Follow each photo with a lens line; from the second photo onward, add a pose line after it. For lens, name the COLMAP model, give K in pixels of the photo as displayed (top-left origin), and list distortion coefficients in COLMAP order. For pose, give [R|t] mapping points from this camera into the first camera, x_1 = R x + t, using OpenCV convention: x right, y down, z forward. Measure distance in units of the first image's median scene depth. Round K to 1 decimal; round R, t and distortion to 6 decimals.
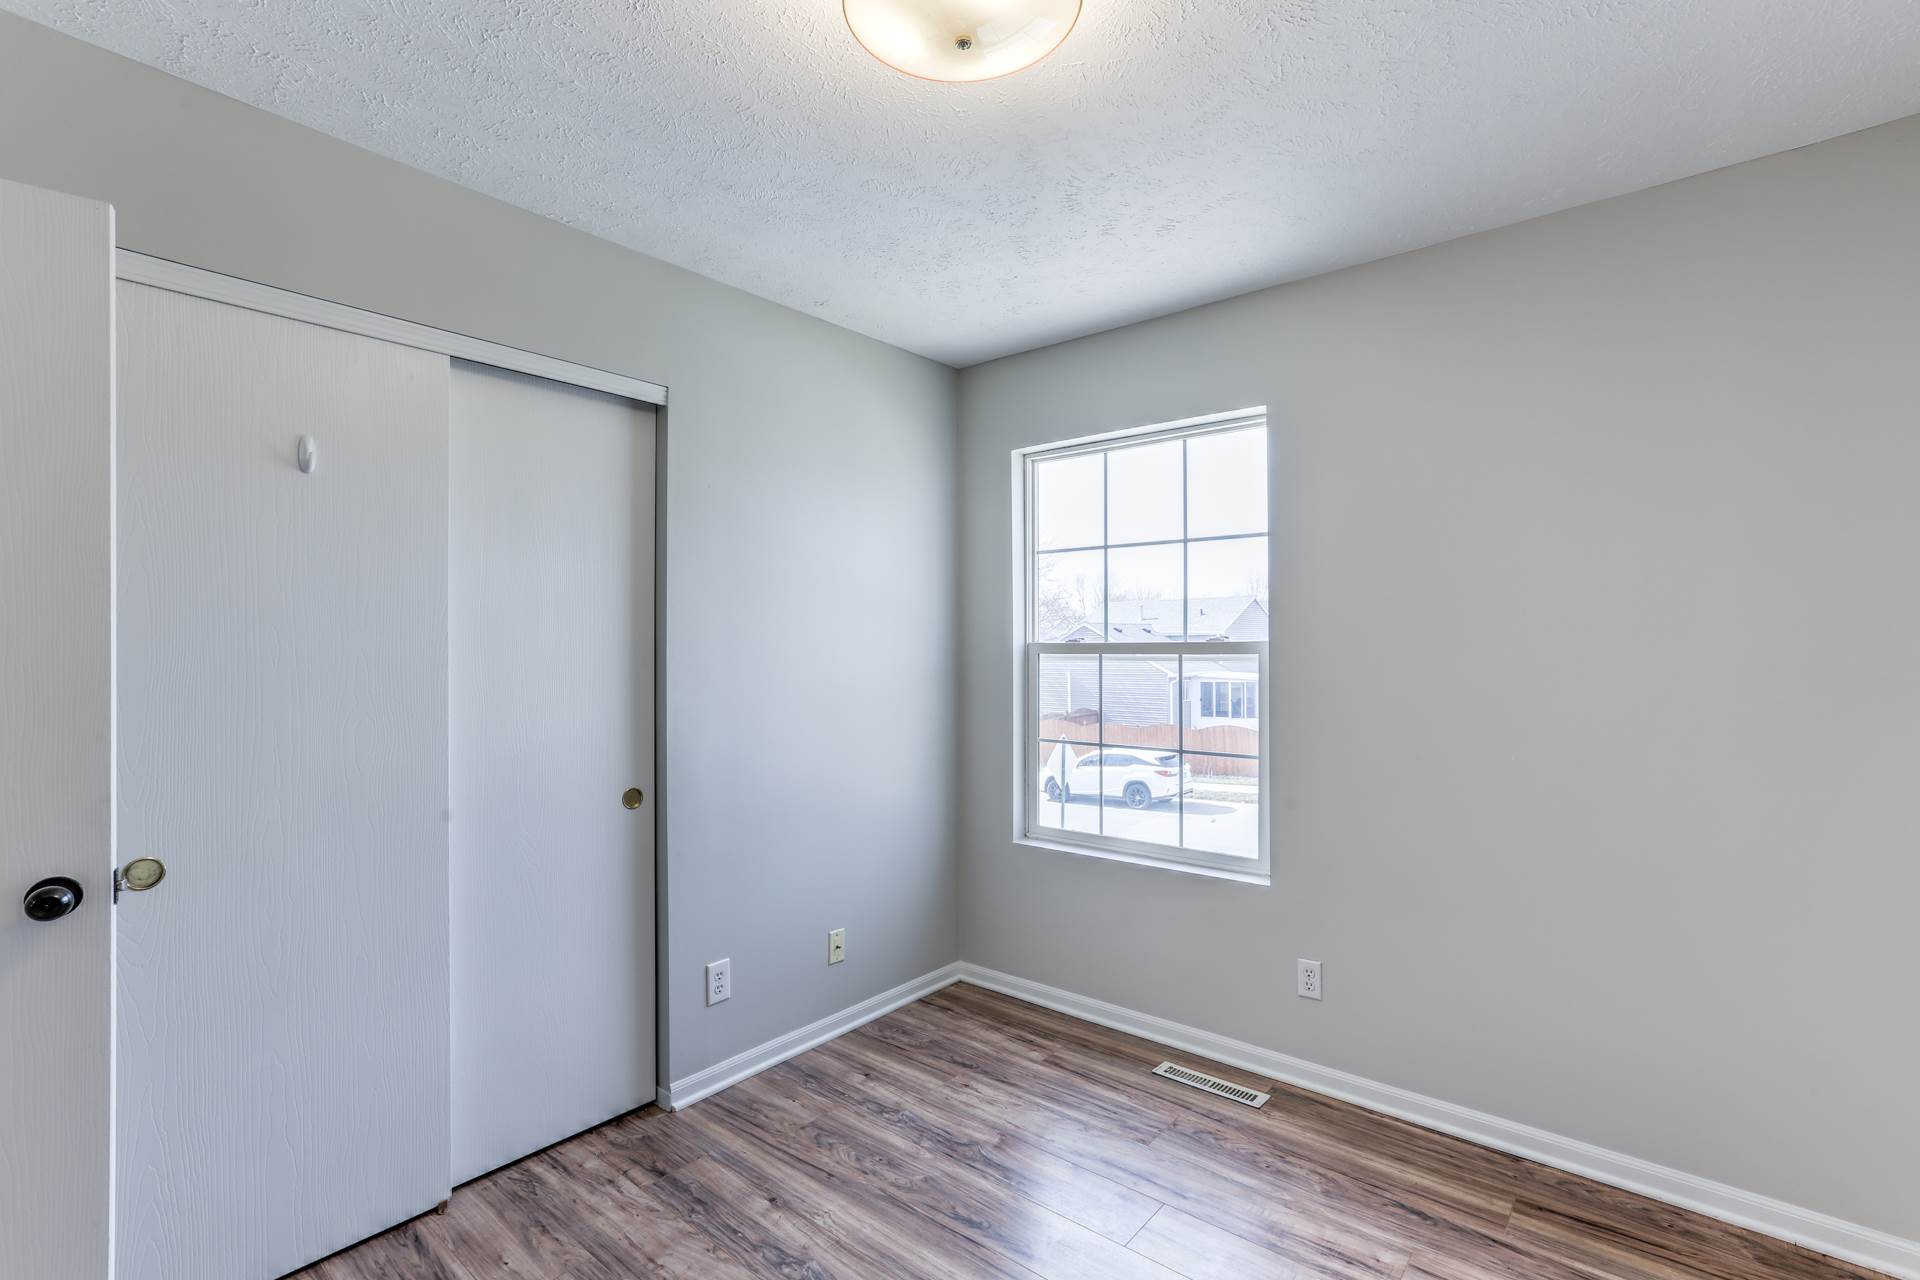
lens RADIAL K [[867.1, 0, 954.3], [0, 867.1, 638.1], [0, 0, 1]] dist [-0.030924, 0.015971]
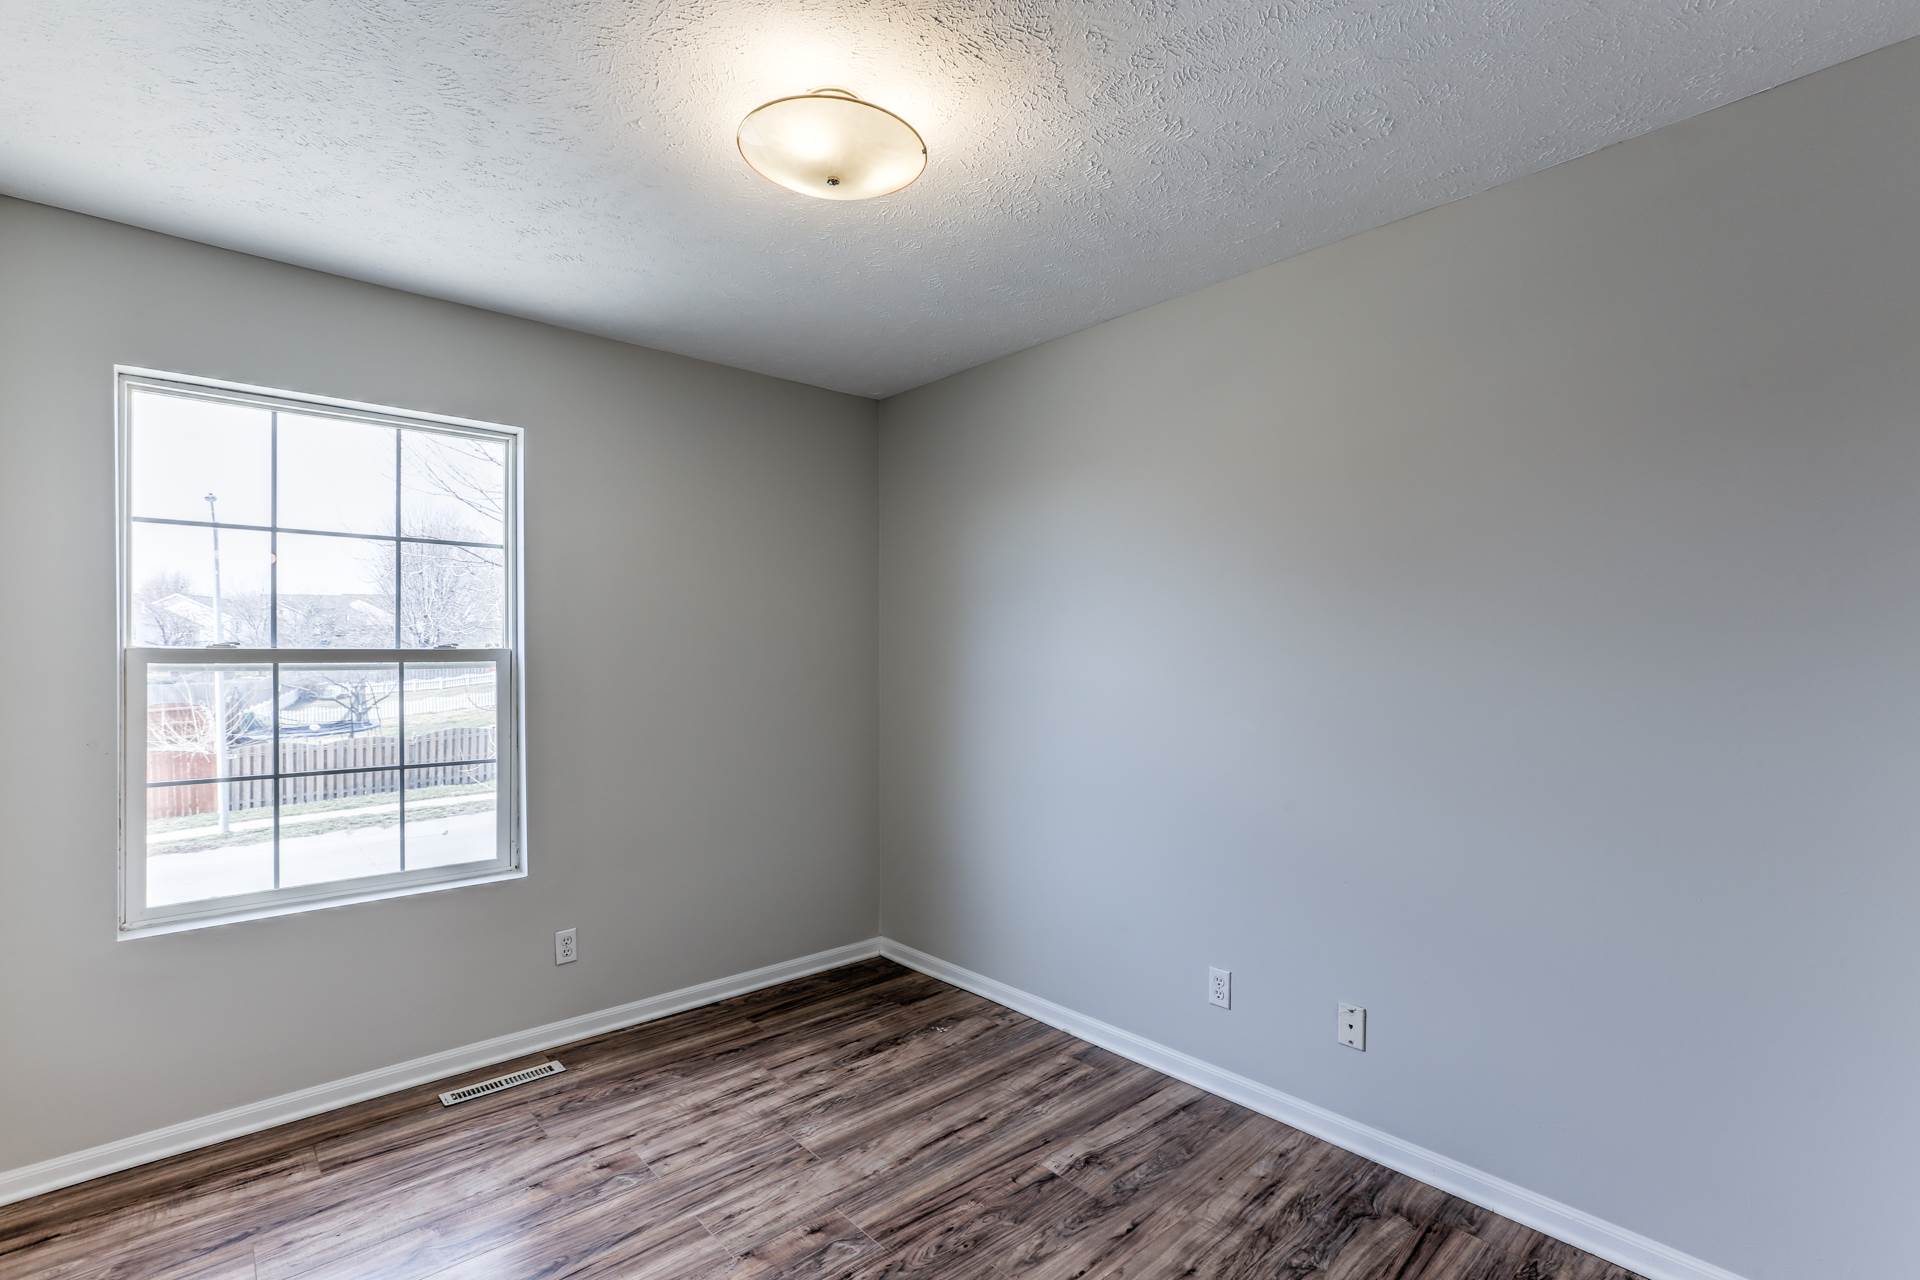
lens RADIAL K [[867.1, 0, 954.3], [0, 867.1, 638.1], [0, 0, 1]] dist [-0.030924, 0.015971]
pose [[0.146082, 0.020202, 0.989066, -0.662100], [-0.009835, 0.999772, -0.018969, 0.005246], [-0.989224, -0.006956, 0.146247, 0.336282]]
